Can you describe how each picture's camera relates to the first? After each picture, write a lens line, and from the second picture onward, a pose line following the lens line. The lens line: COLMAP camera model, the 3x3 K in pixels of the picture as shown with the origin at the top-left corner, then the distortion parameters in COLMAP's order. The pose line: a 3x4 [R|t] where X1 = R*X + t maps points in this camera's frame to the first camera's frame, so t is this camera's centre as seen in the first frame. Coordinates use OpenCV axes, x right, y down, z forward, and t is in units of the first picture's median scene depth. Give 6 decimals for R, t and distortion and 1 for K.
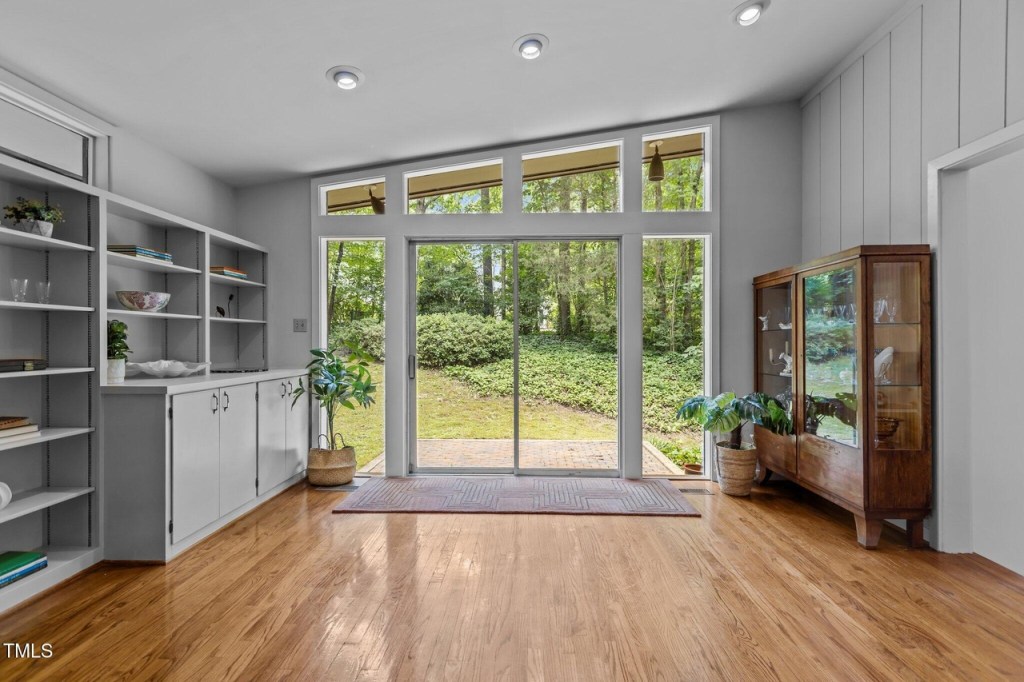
lens RADIAL K [[451.7, 0, 512.0], [0, 451.7, 341.0], [0, 0, 1]] dist [0.000351, 0.000022]
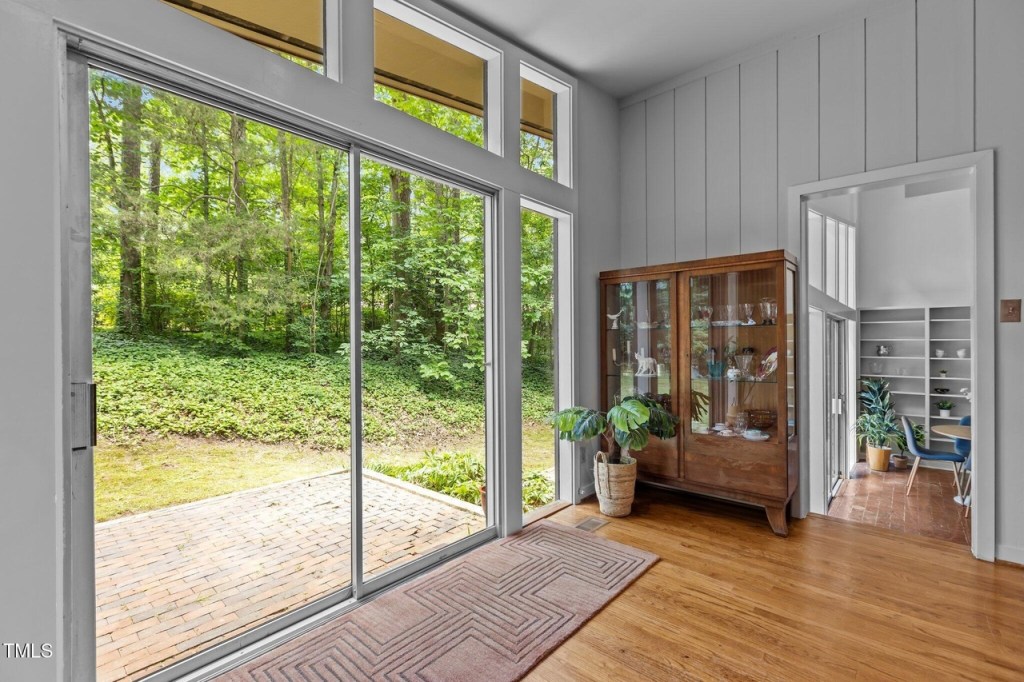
lens RADIAL K [[451.7, 0, 512.0], [0, 451.7, 341.0], [0, 0, 1]] dist [0.000351, 0.000022]
pose [[0.628347, -0.001377, 0.777932, -0.298294], [0.001259, 0.999999, 0.000753, -0.000050], [-0.777932, 0.000507, 0.628348, 0.563020]]
